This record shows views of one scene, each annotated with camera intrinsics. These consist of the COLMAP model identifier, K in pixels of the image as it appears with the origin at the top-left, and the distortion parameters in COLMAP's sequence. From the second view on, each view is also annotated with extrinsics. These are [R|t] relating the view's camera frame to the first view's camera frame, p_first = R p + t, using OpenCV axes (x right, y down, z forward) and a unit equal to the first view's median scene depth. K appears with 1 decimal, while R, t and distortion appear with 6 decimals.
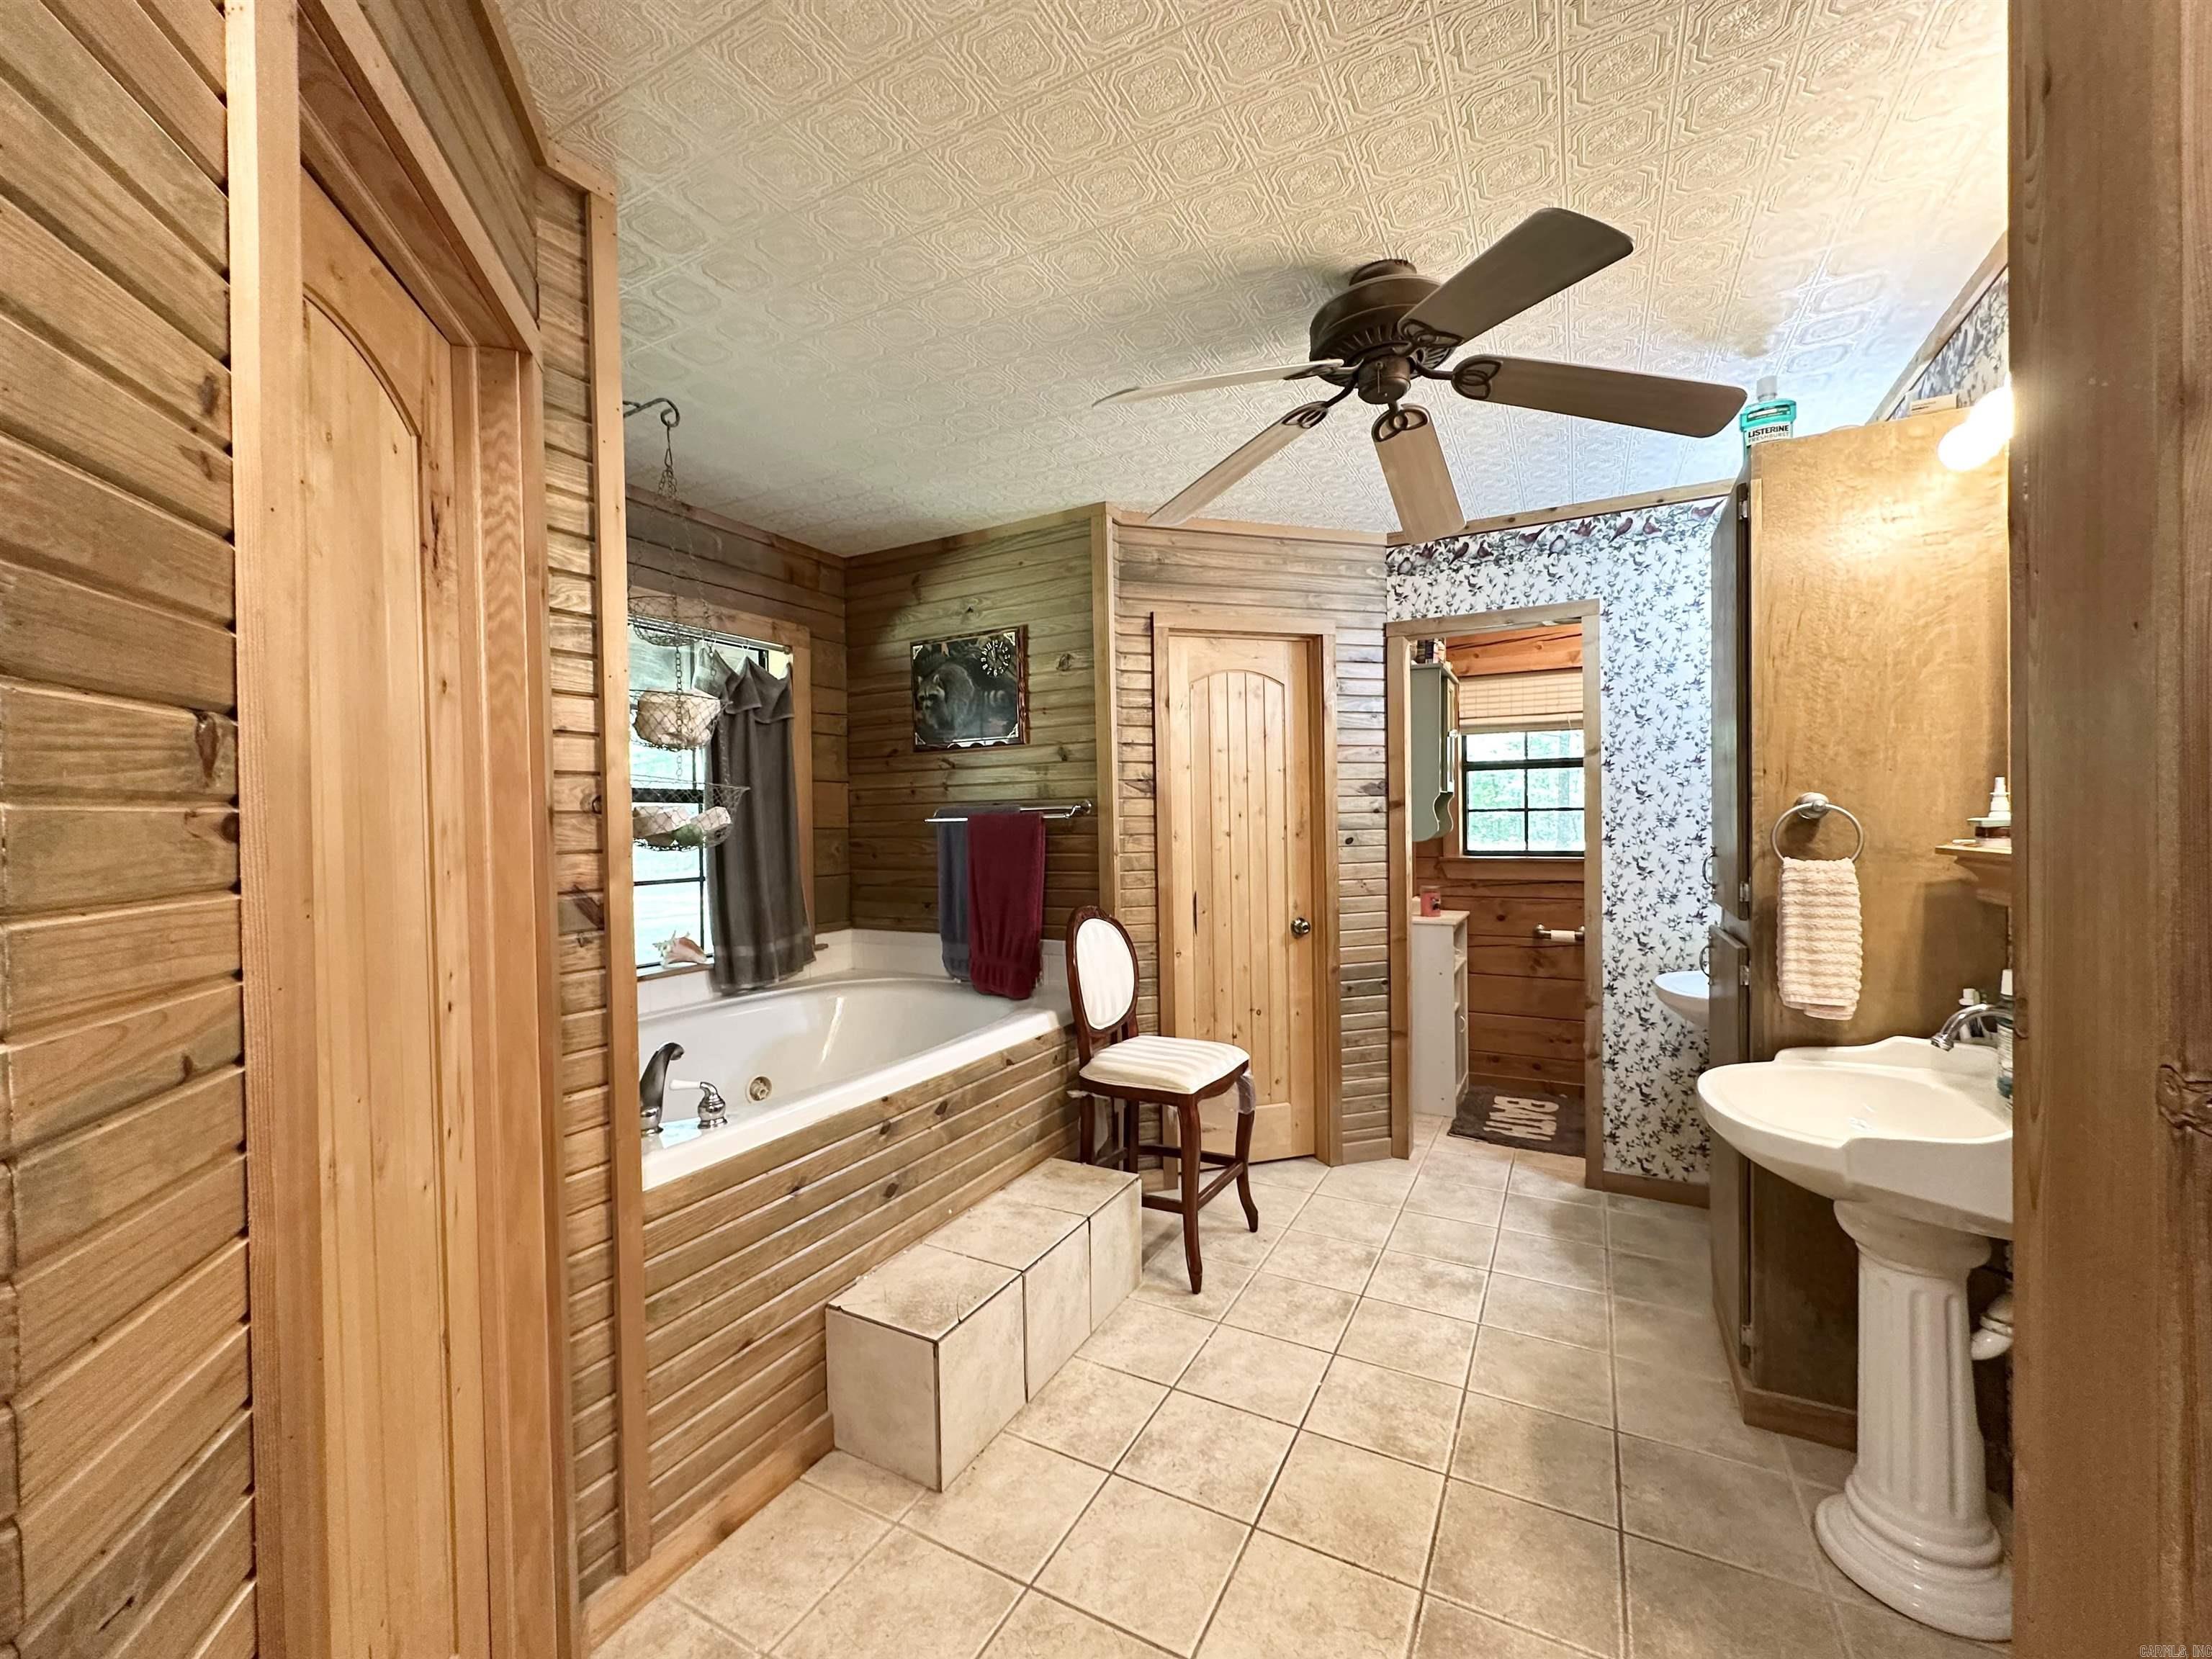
lens RADIAL K [[883.4, 0, 1107.0], [0, 883.4, 825.3], [0, 0, 1]] dist [-0.000655, 0.000144]
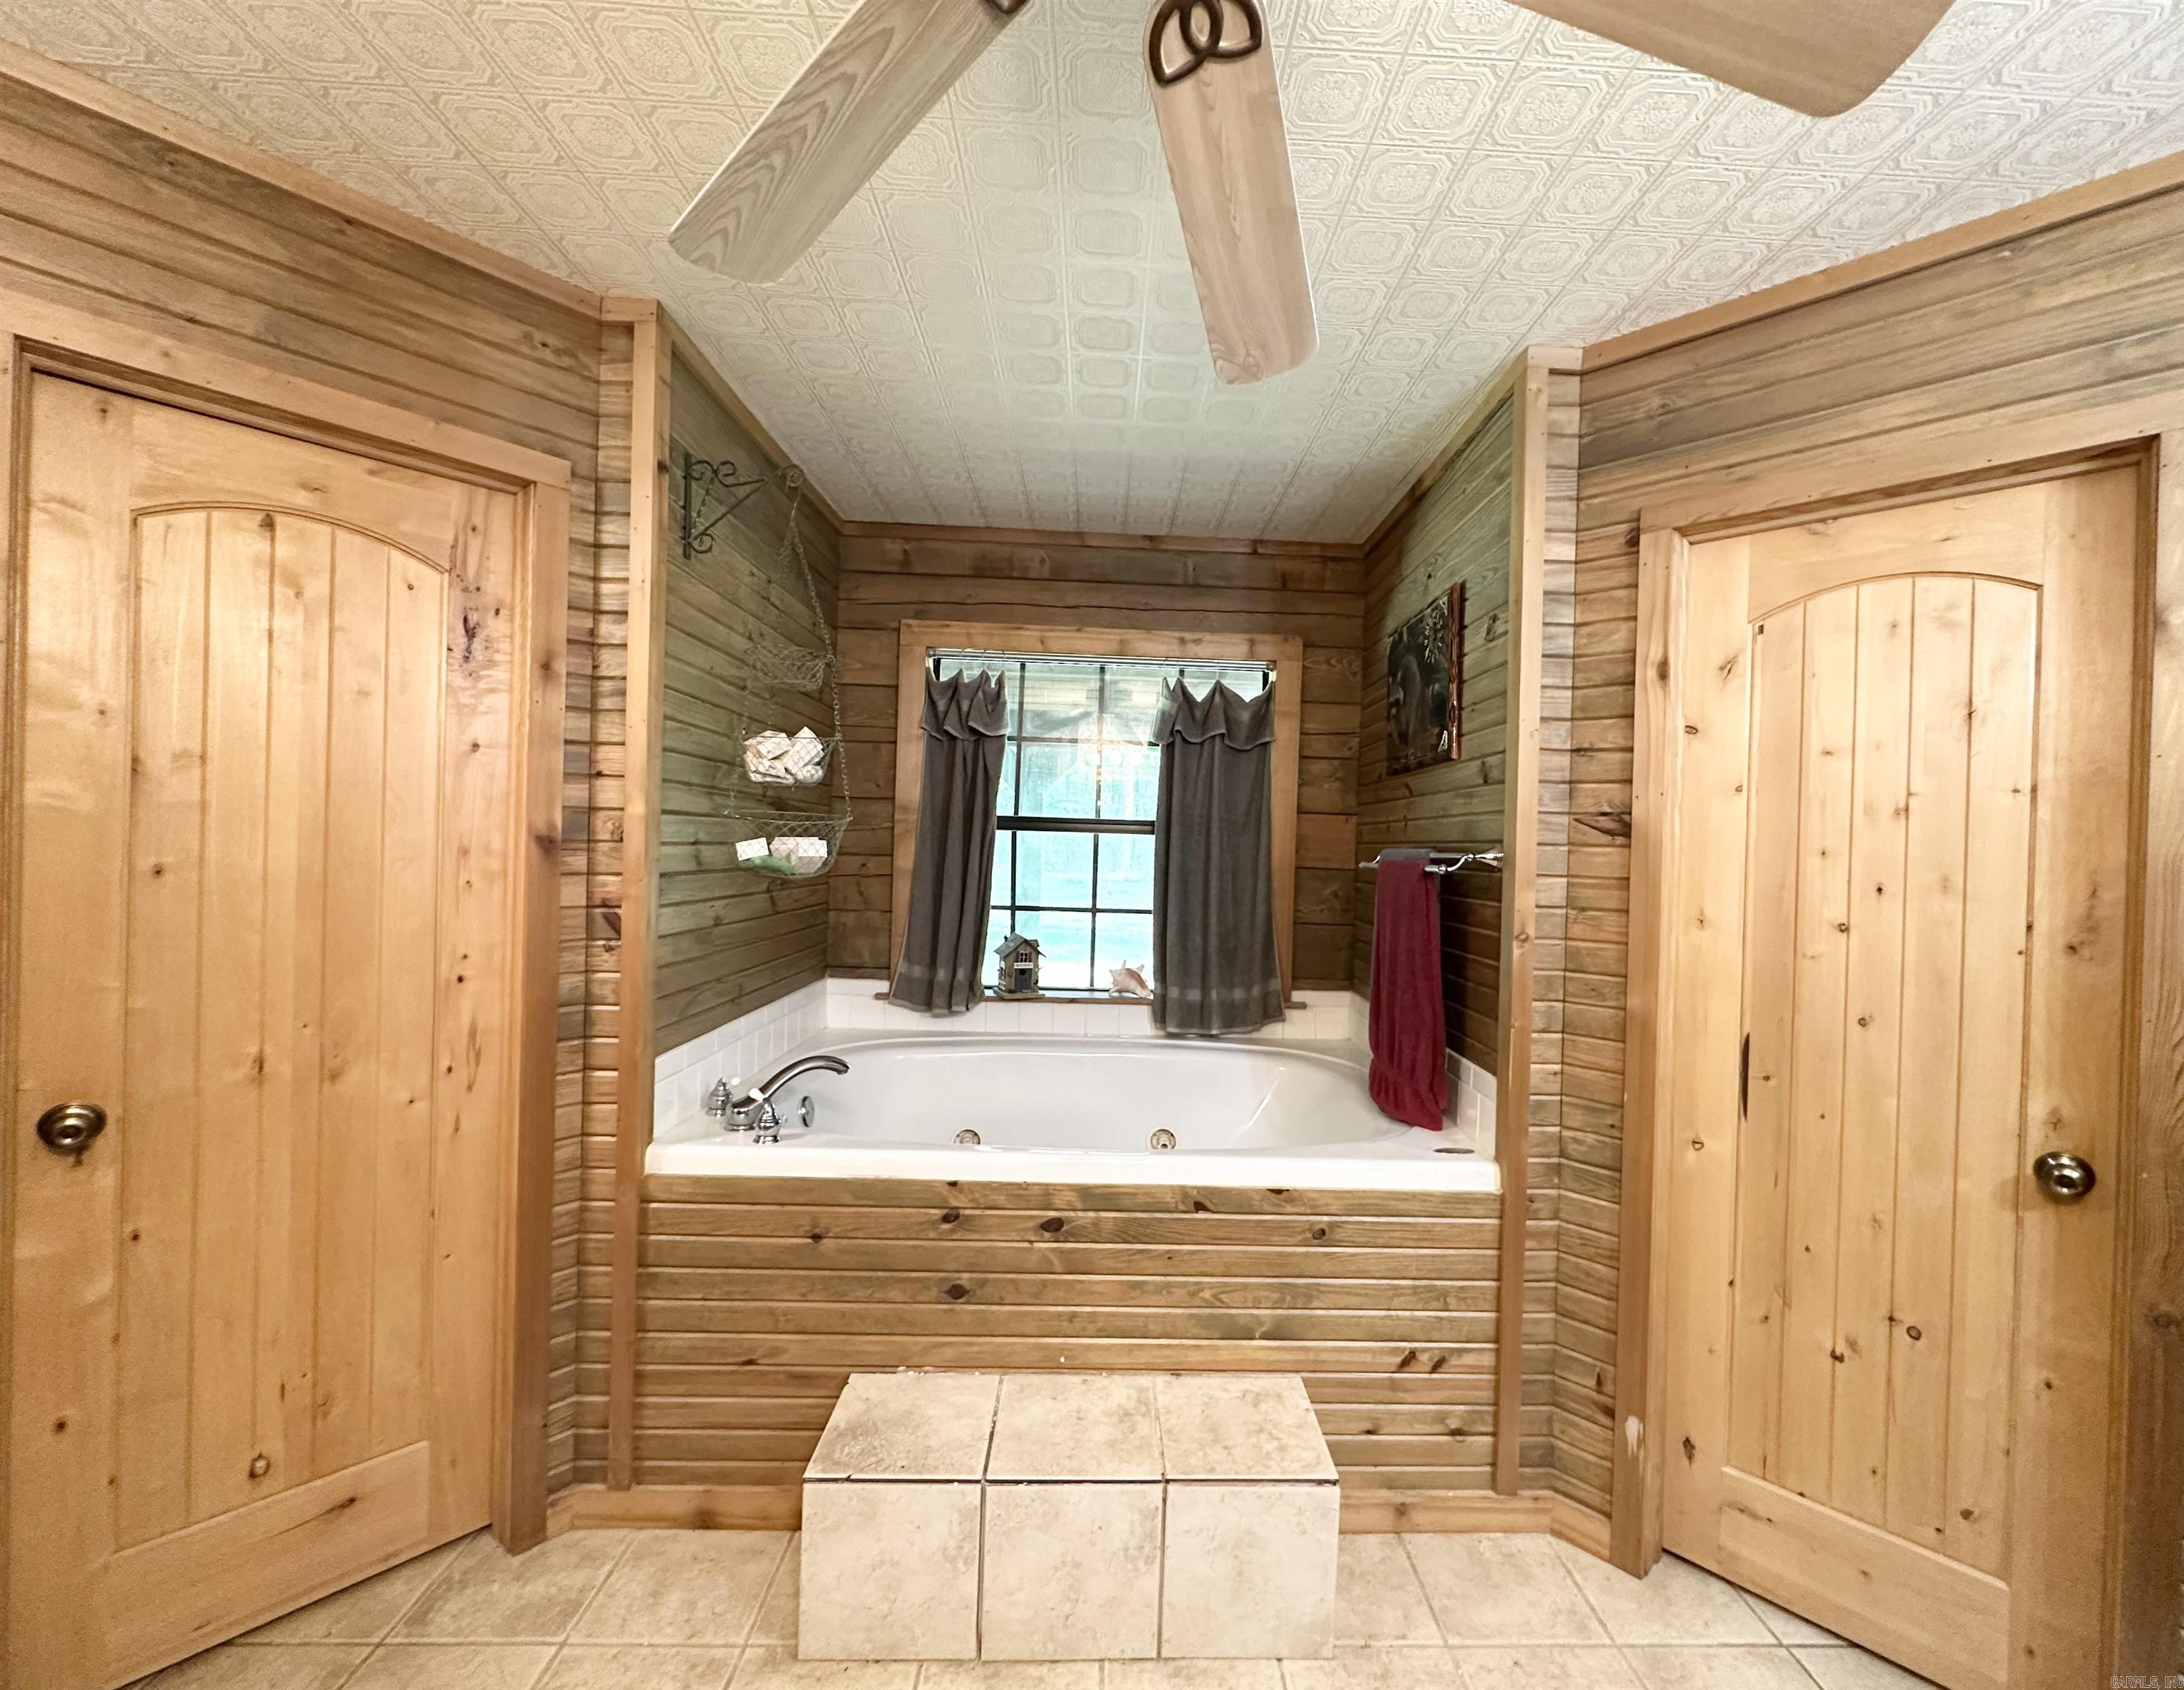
lens RADIAL K [[898.1, 0, 1092.4], [0, 898.1, 843.1], [0, 0, 1]] dist [-0.001580, 0.000149]
pose [[0.506774, 0.031880, -0.861489, 0.357623], [-0.042781, 0.999015, 0.011803, -0.024623], [0.861017, 0.030874, 0.507639, 0.419560]]
